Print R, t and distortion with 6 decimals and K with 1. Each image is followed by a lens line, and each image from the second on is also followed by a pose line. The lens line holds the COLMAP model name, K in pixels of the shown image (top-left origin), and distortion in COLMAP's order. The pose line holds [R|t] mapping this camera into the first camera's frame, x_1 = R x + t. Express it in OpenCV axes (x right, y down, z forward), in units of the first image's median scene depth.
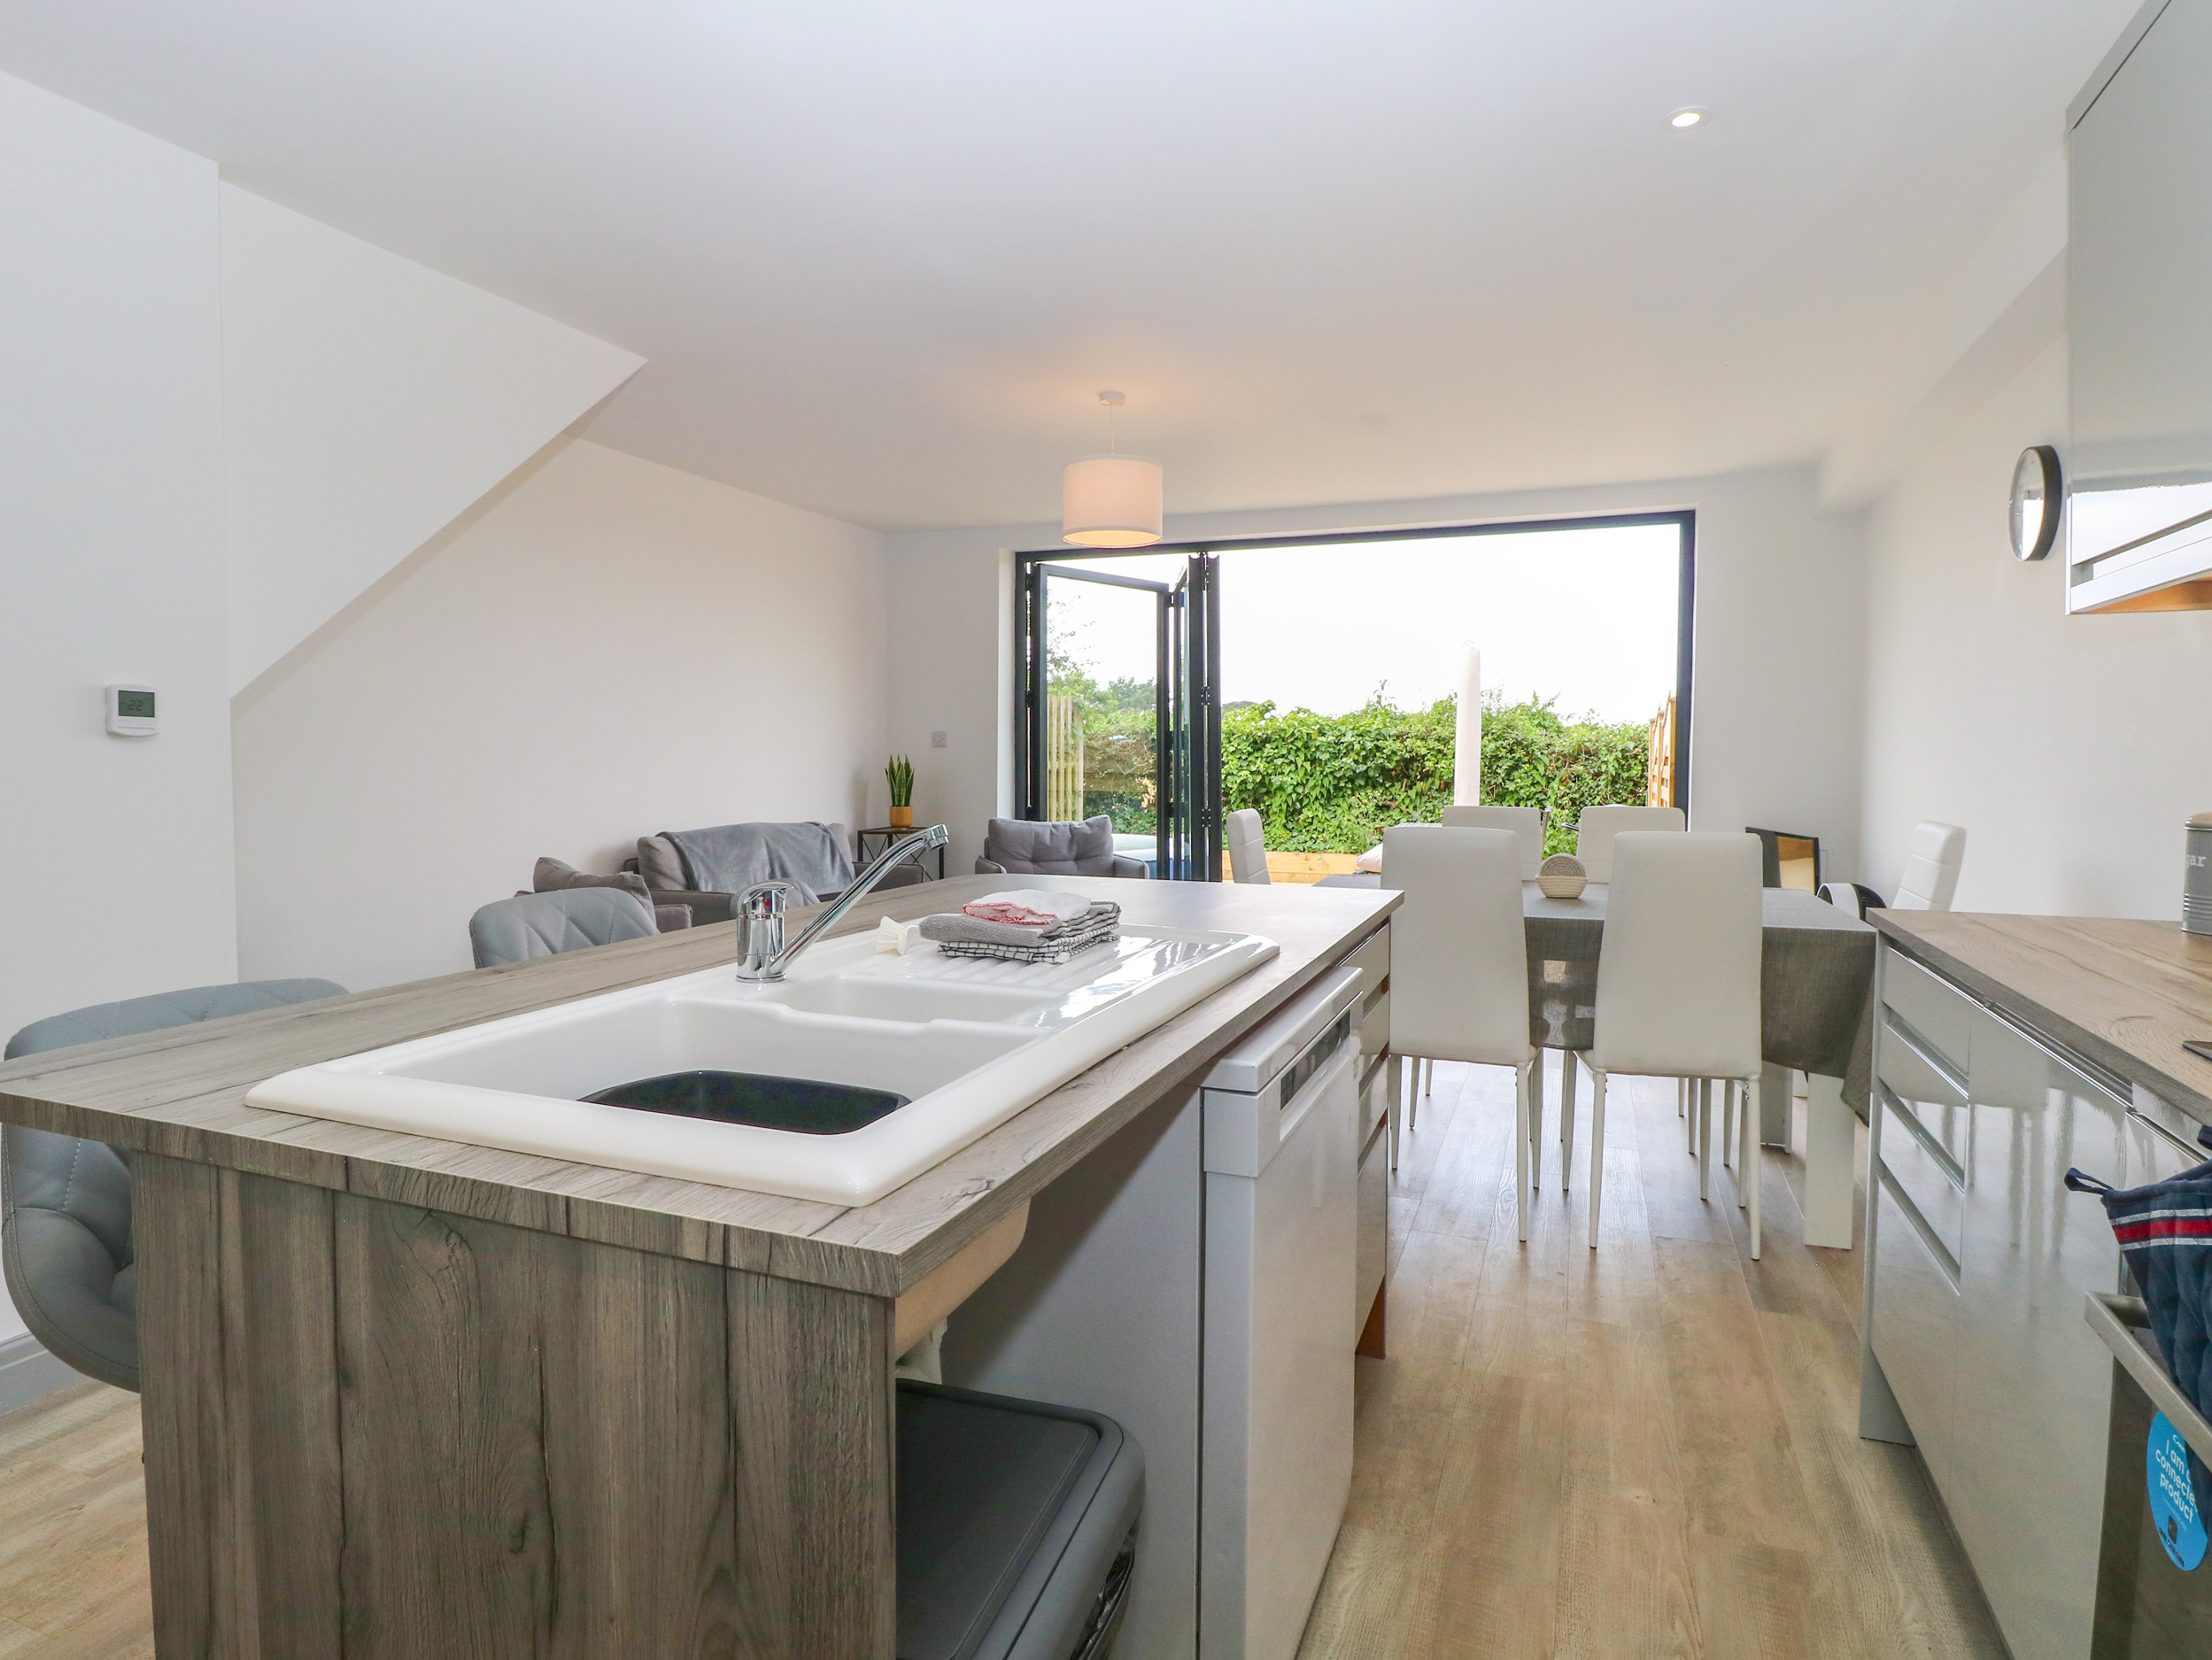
lens RADIAL K [[1227.1, 0, 1103.5], [0, 1227.1, 808.3], [0, 0, 1]] dist [0.001496, -0.016681]
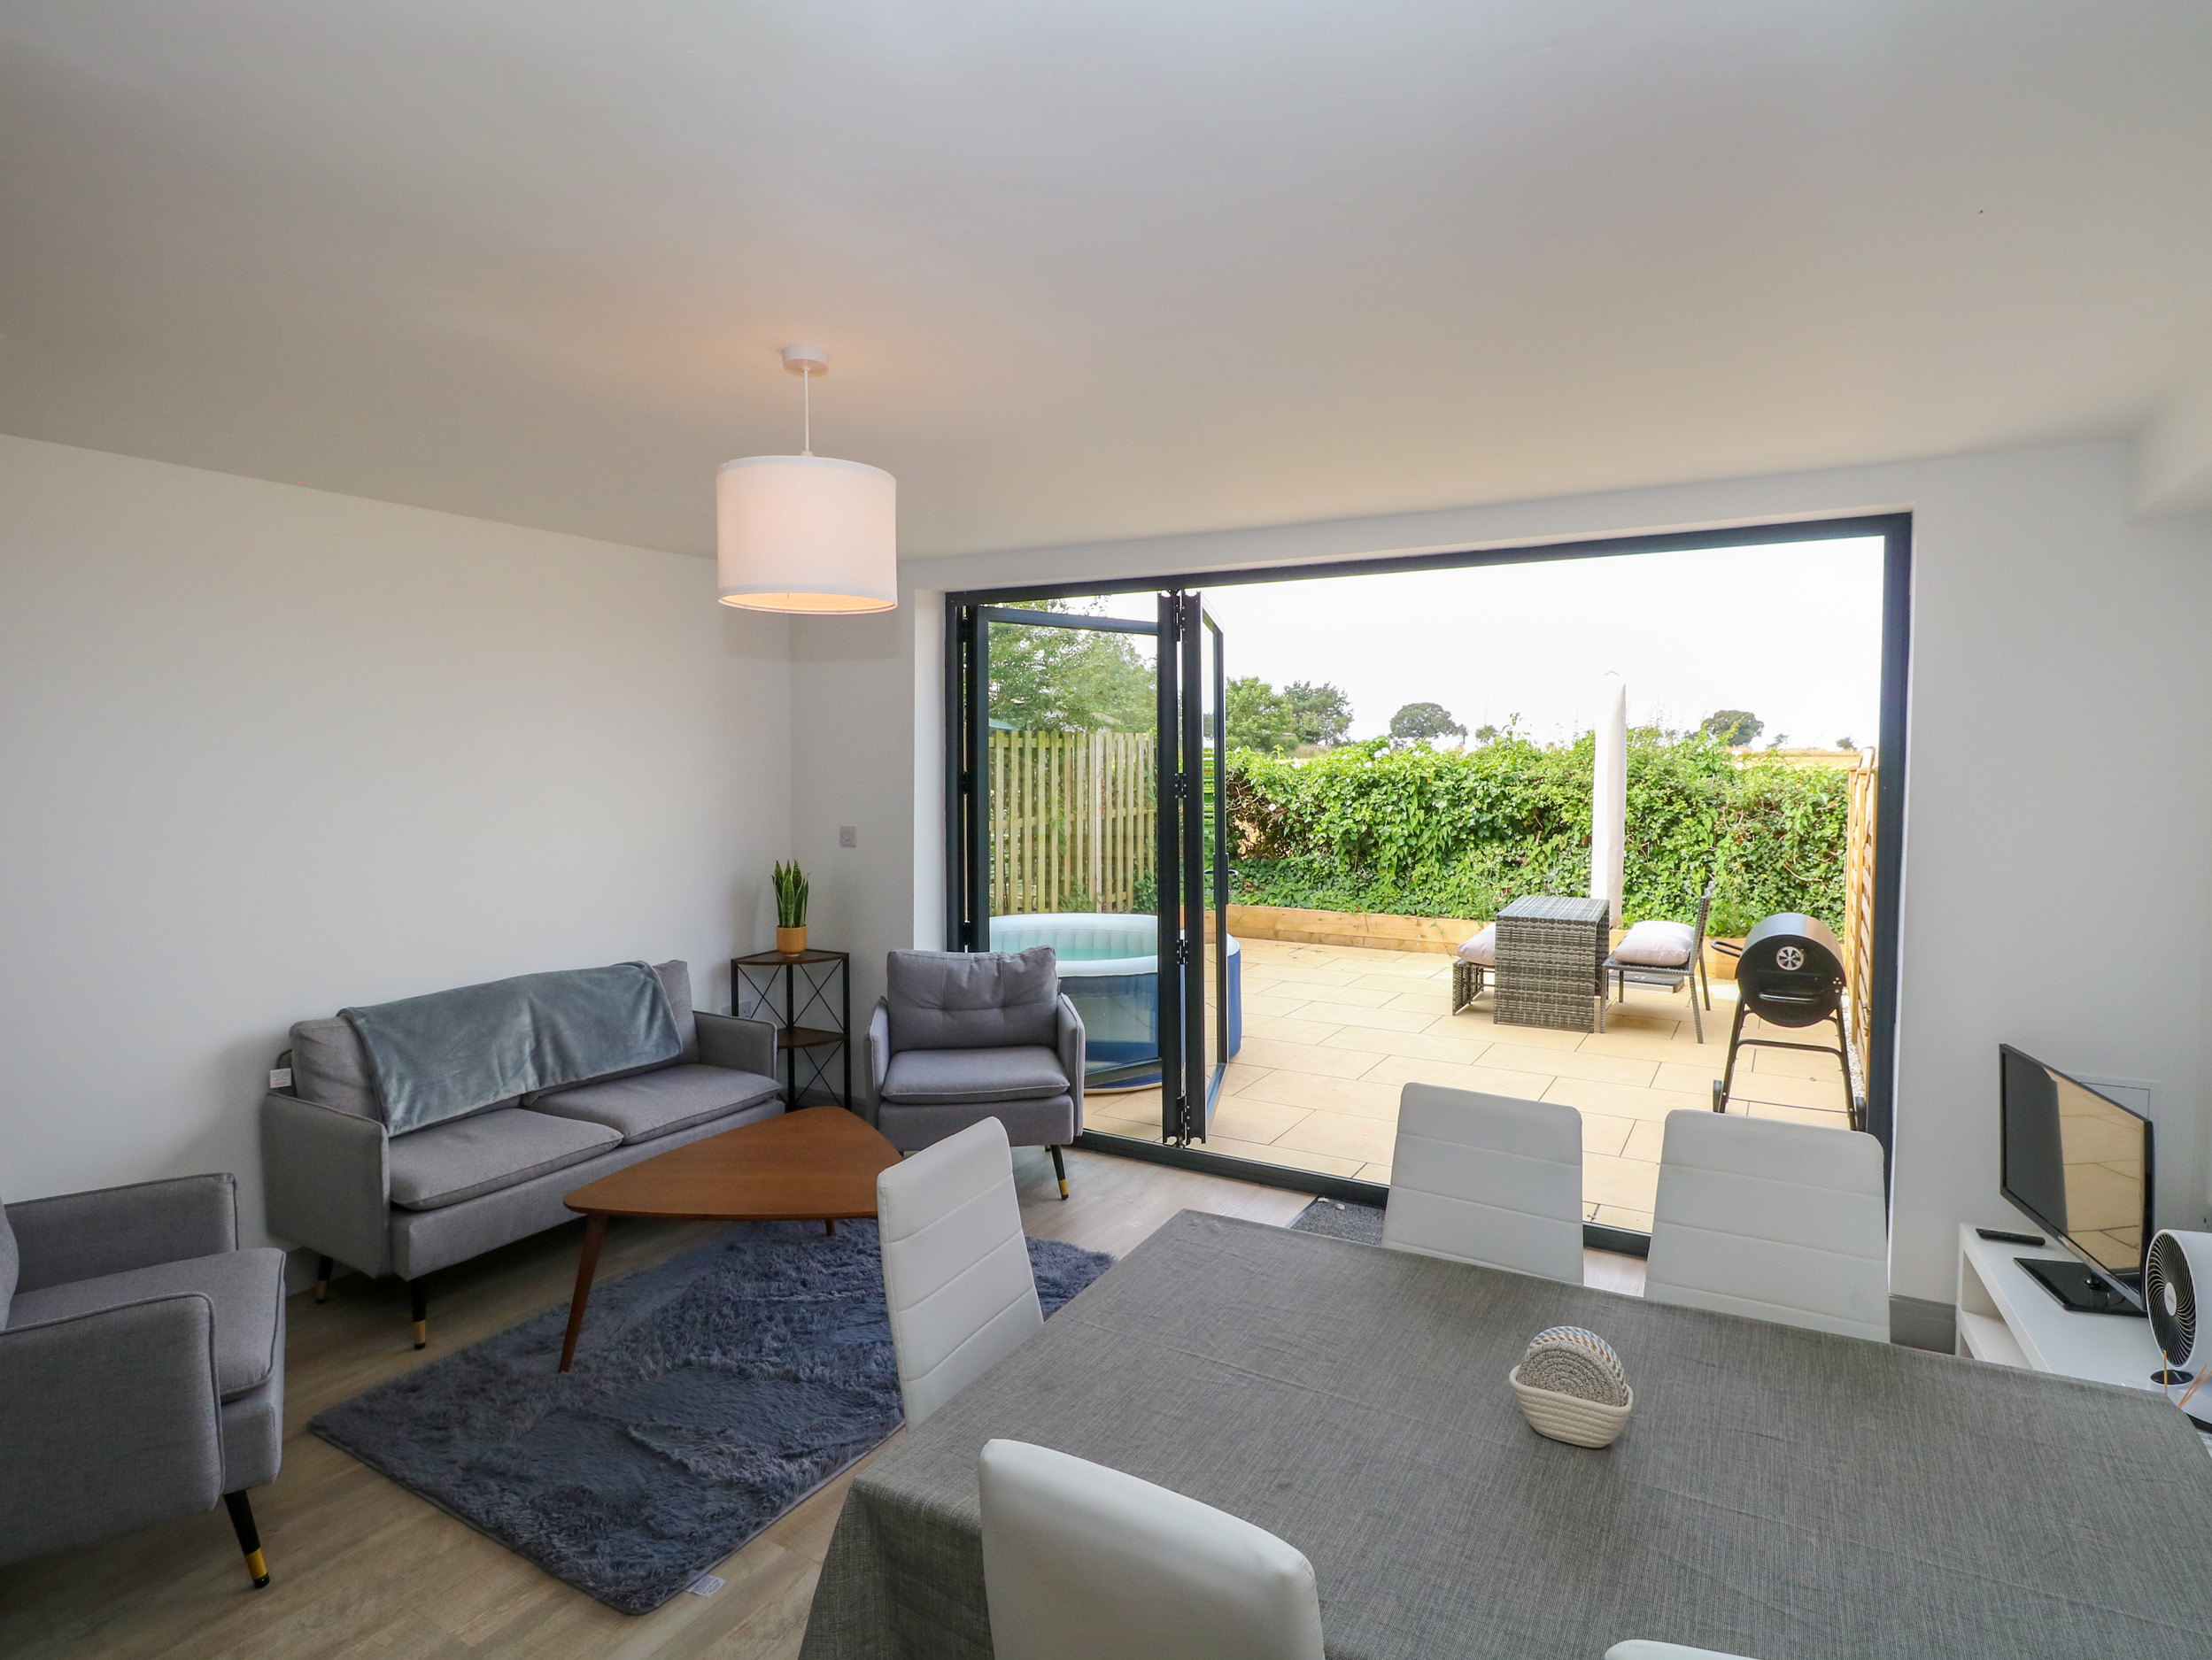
lens RADIAL K [[1182.8, 0, 1114.7], [0, 1182.8, 809.2], [0, 0, 1]] dist [0.000115, -0.000389]
pose [[0.989643, 0.004784, -0.143468, 0.076330], [-0.004438, 0.999986, 0.002734, -0.041753], [0.143480, -0.002069, 0.989651, 0.156814]]
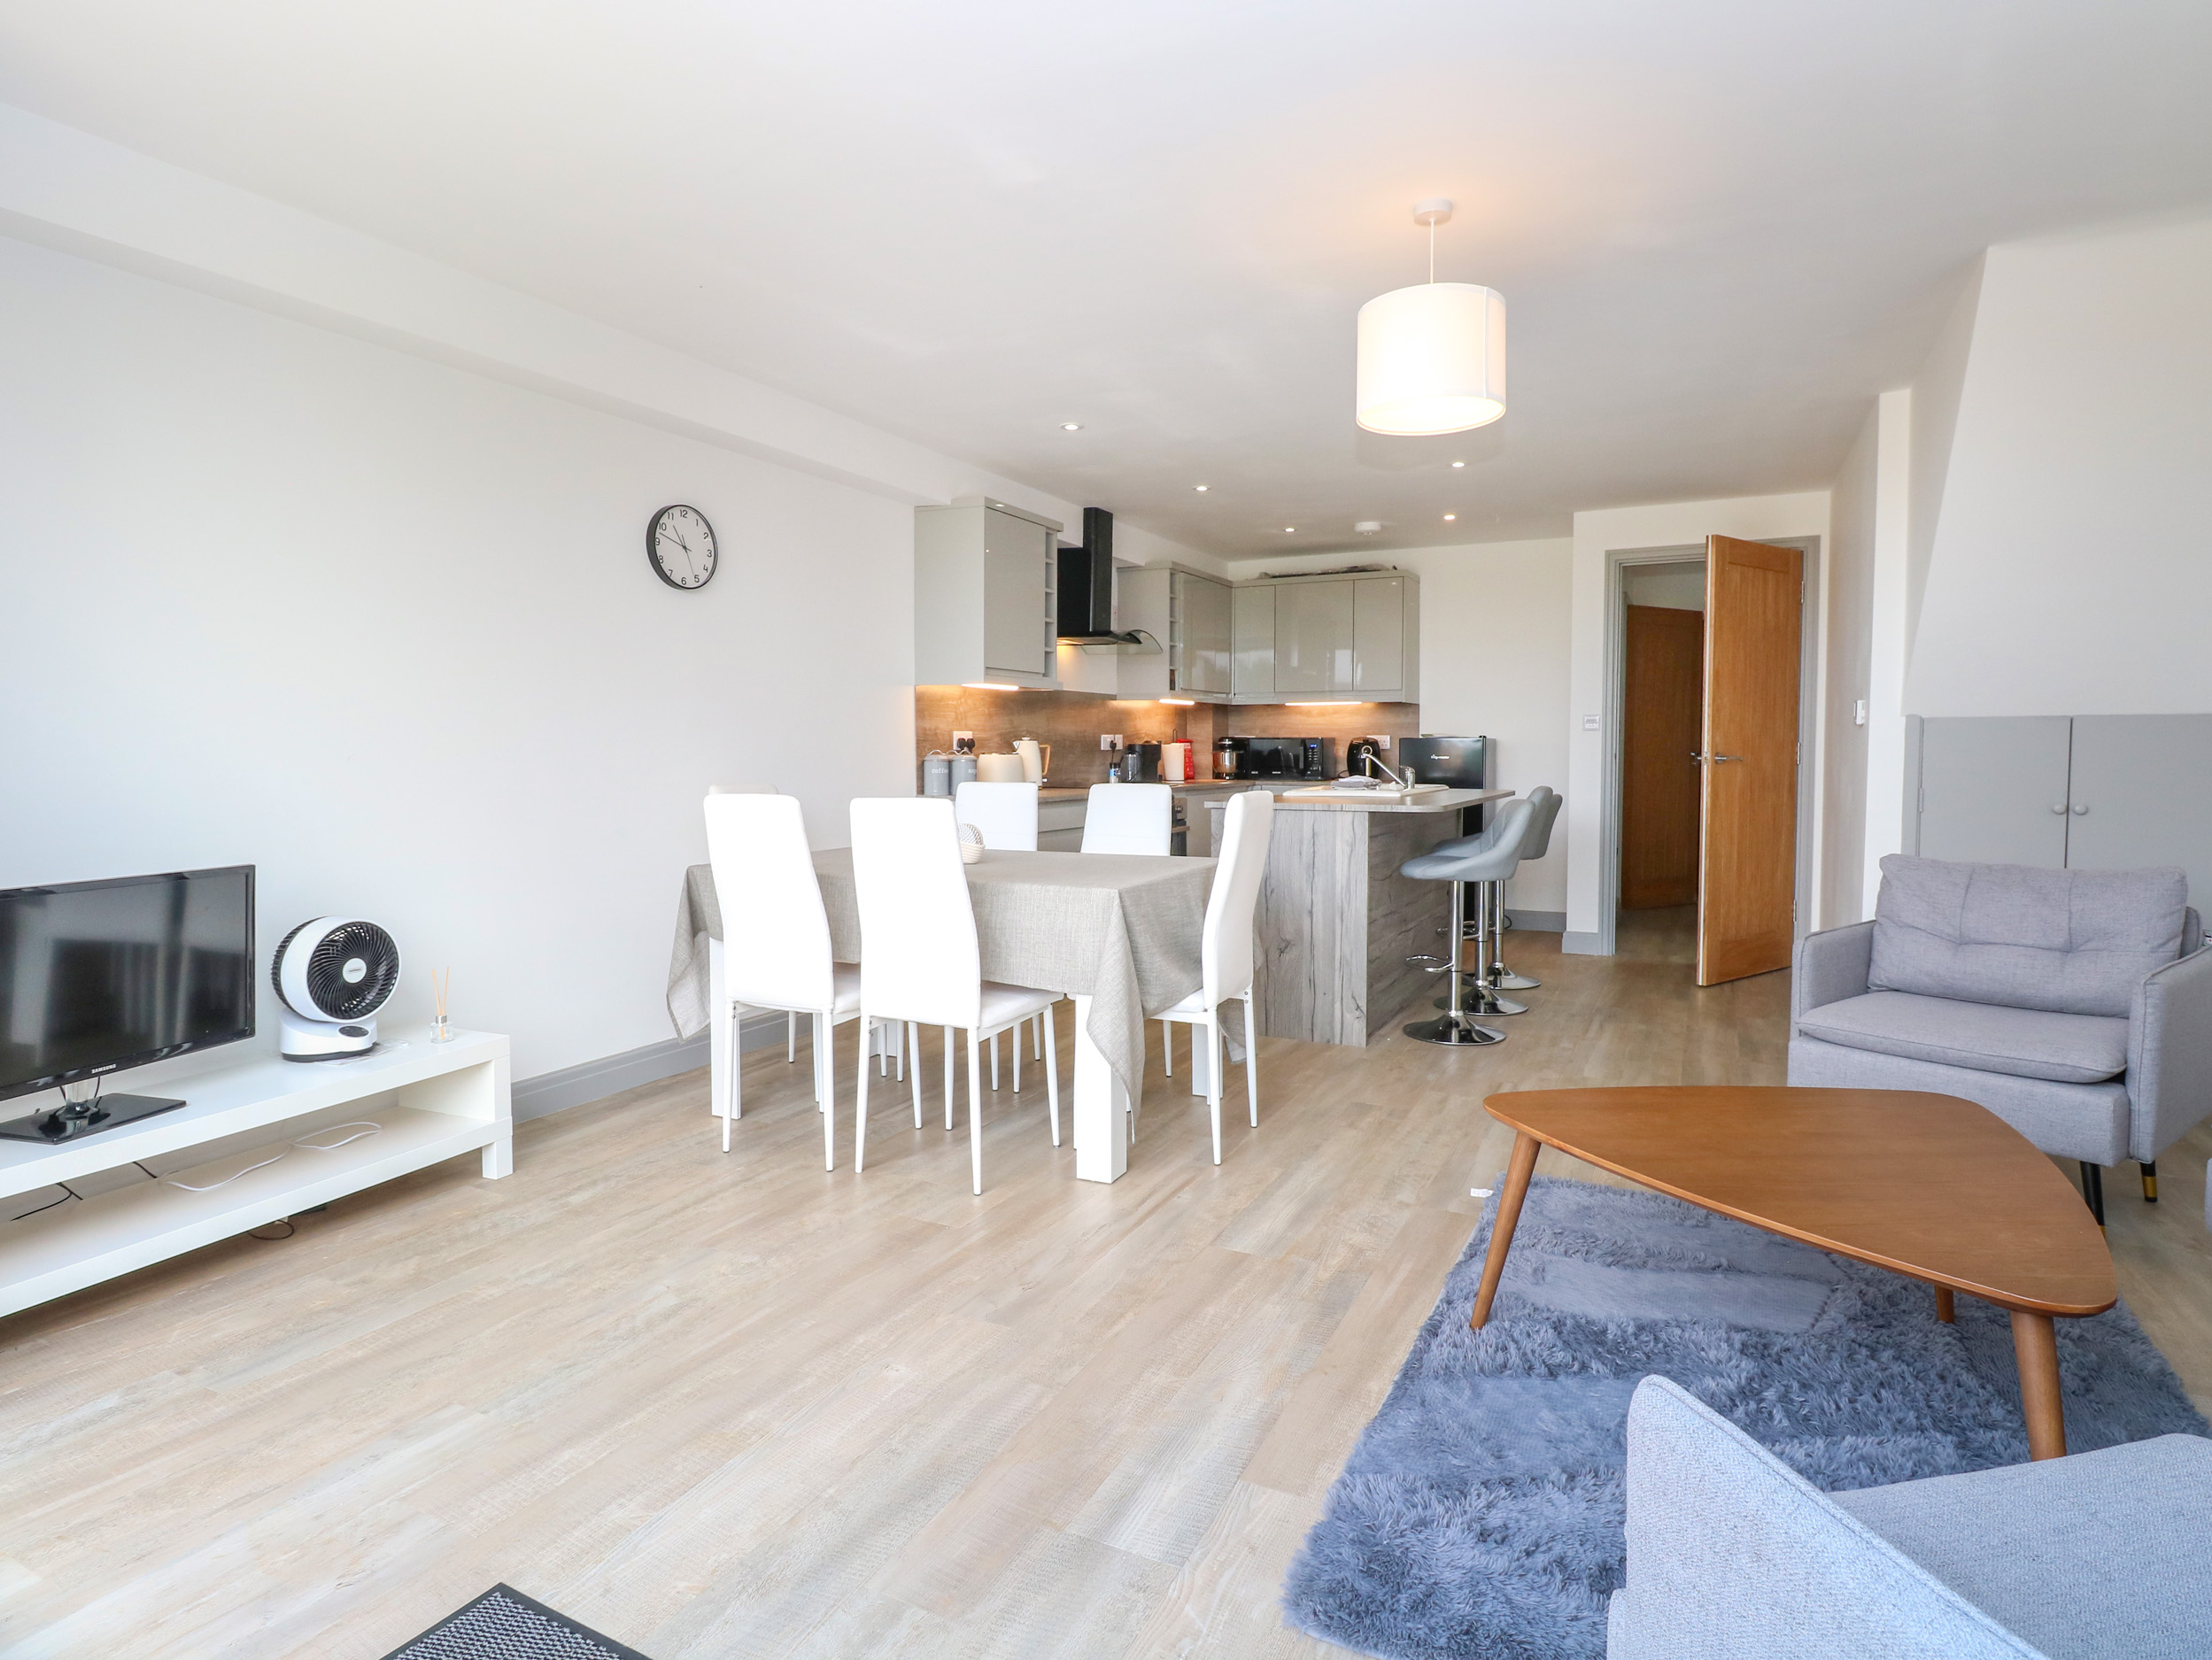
lens RADIAL K [[1182.8, 0, 1114.7], [0, 1182.8, 809.2], [0, 0, 1]] dist [0.000115, -0.000389]
pose [[-0.995304, -0.006114, 0.096604, 0.038875], [0.003342, 0.995238, 0.097419, -0.021440], [-0.096740, 0.097285, -0.990544, 0.567420]]
